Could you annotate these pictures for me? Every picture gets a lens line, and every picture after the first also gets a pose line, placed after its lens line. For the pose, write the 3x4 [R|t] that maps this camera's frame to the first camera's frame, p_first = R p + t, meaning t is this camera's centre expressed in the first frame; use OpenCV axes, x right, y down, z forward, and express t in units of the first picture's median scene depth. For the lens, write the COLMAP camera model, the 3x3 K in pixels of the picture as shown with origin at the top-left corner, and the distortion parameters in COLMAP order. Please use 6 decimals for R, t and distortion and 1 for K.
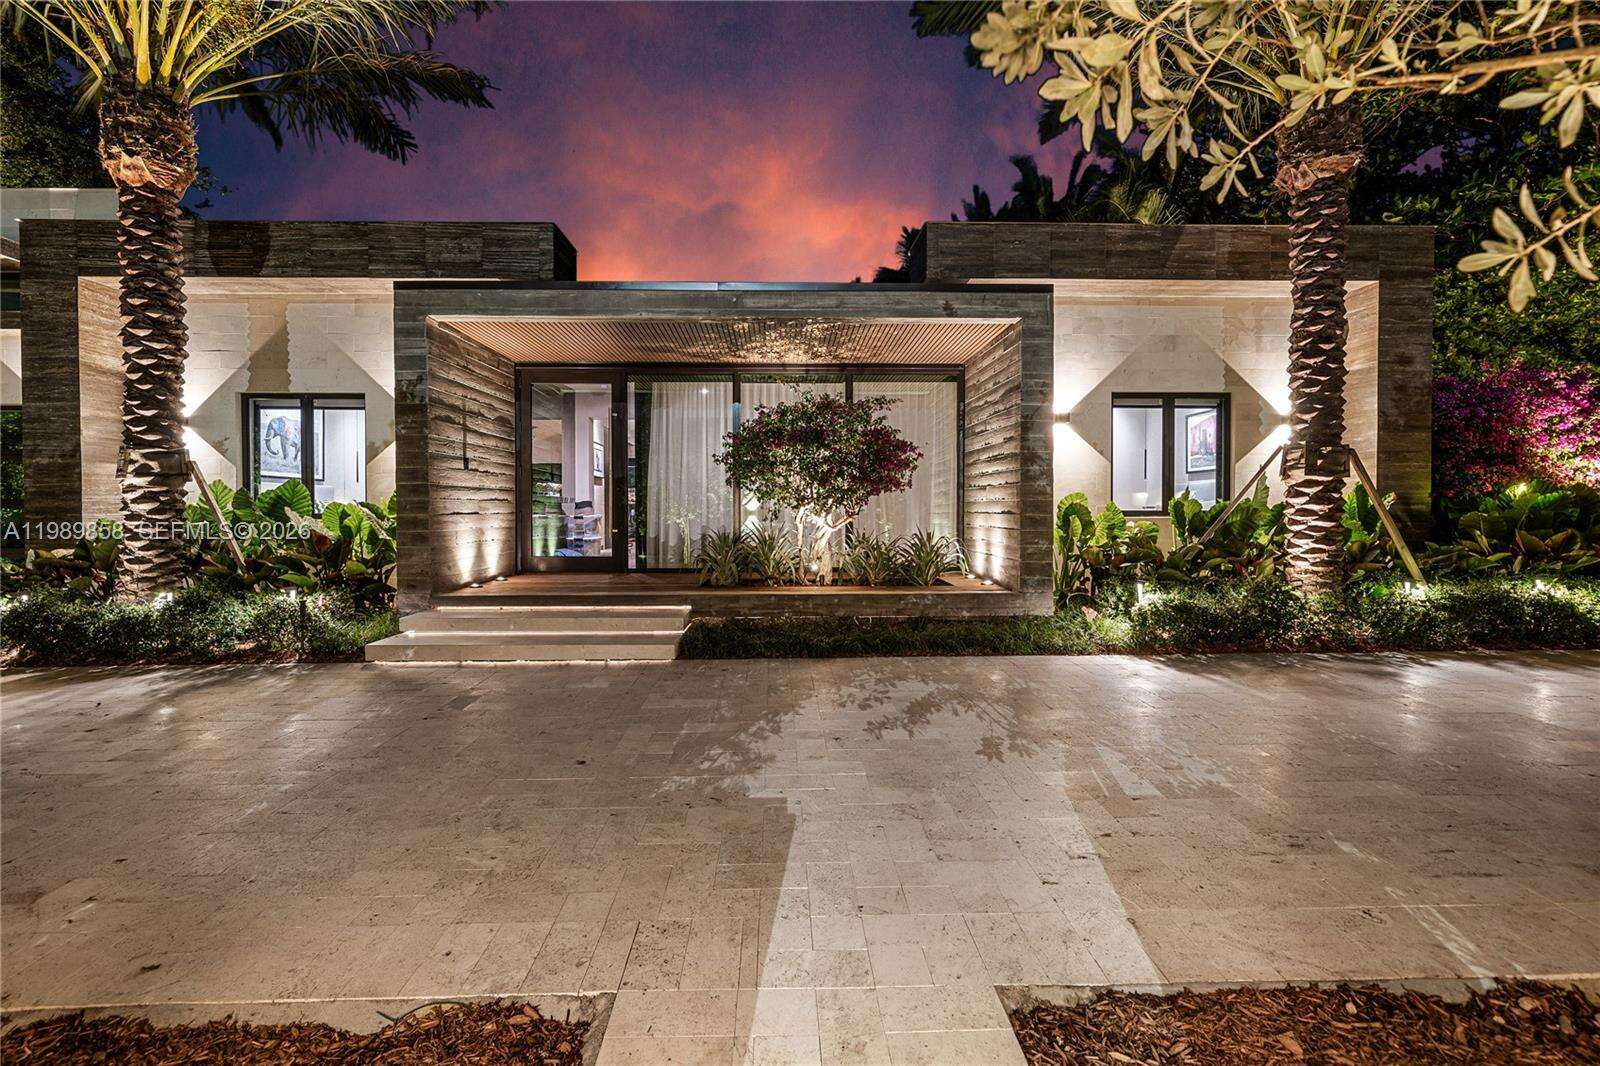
lens RADIAL K [[700.2, 0, 795.5], [0, 700.2, 516.4], [0, 0, 1]] dist [-0.003890, -0.000262]
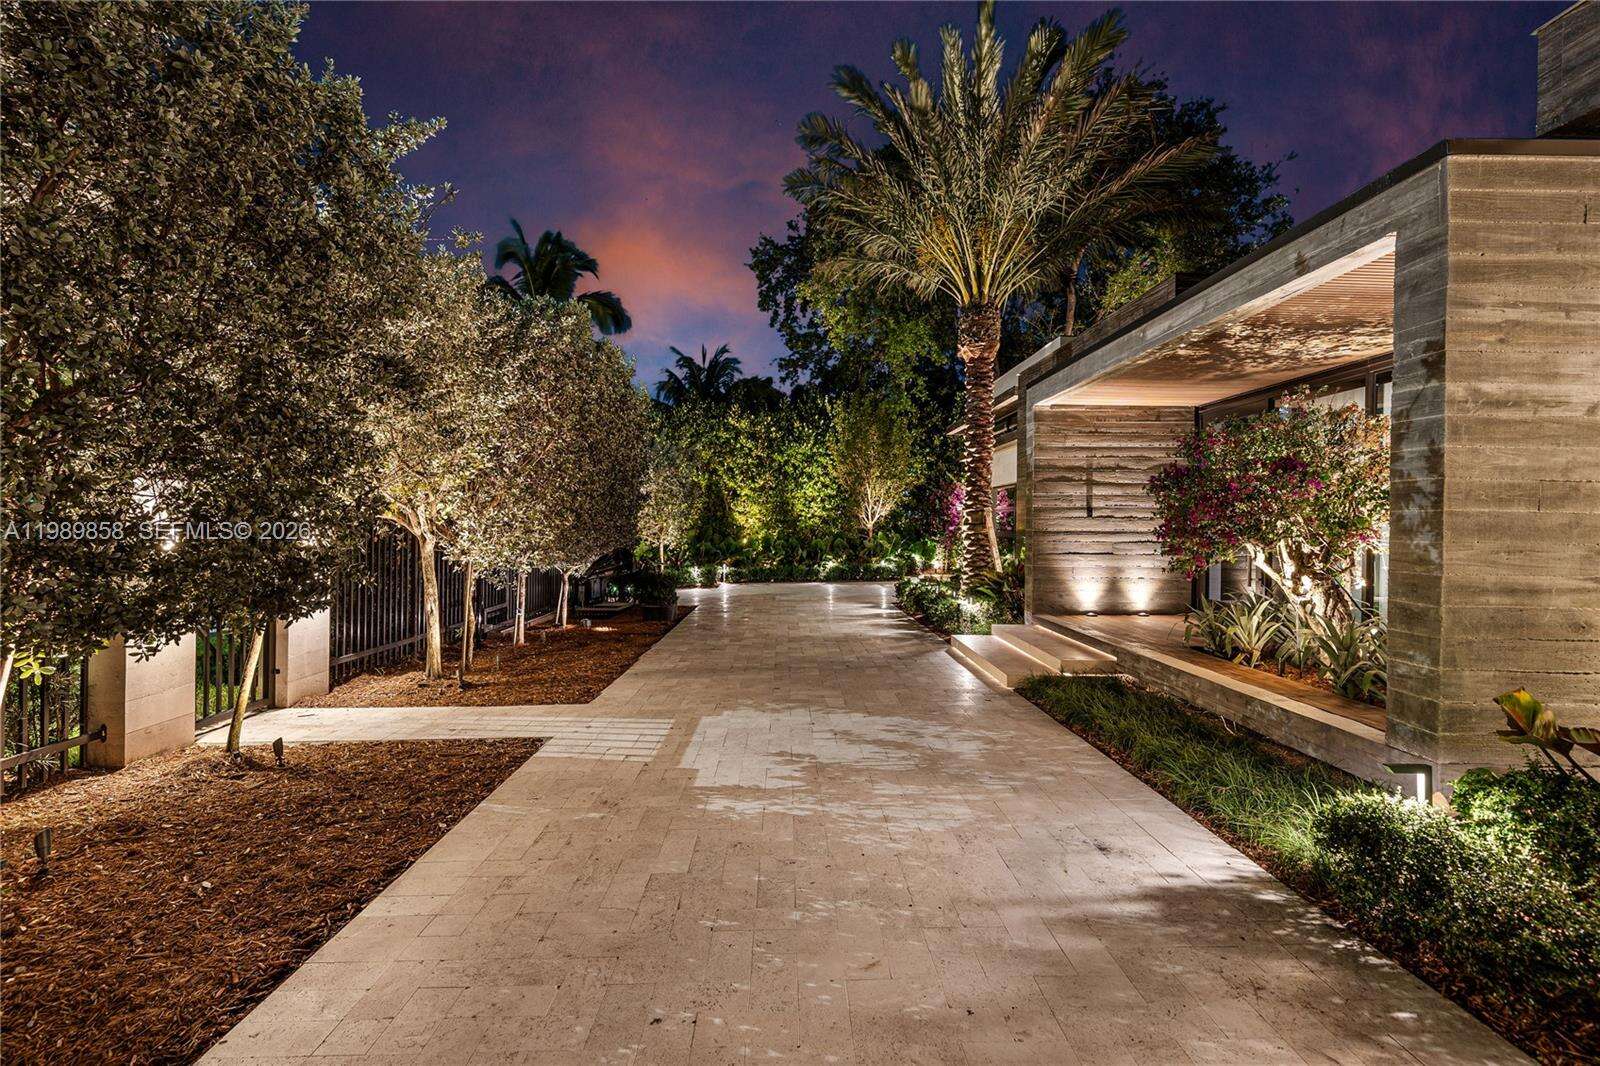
lens RADIAL K [[768.3, 0, 794.8], [0, 768.3, 529.0], [0, 0, 1]] dist [-0.011184, -0.000022]
pose [[-0.019874, 0.009193, -0.999760, 0.964095], [-0.018232, 0.999788, 0.009556, -0.056485], [0.999636, 0.018417, -0.019702, 0.586288]]
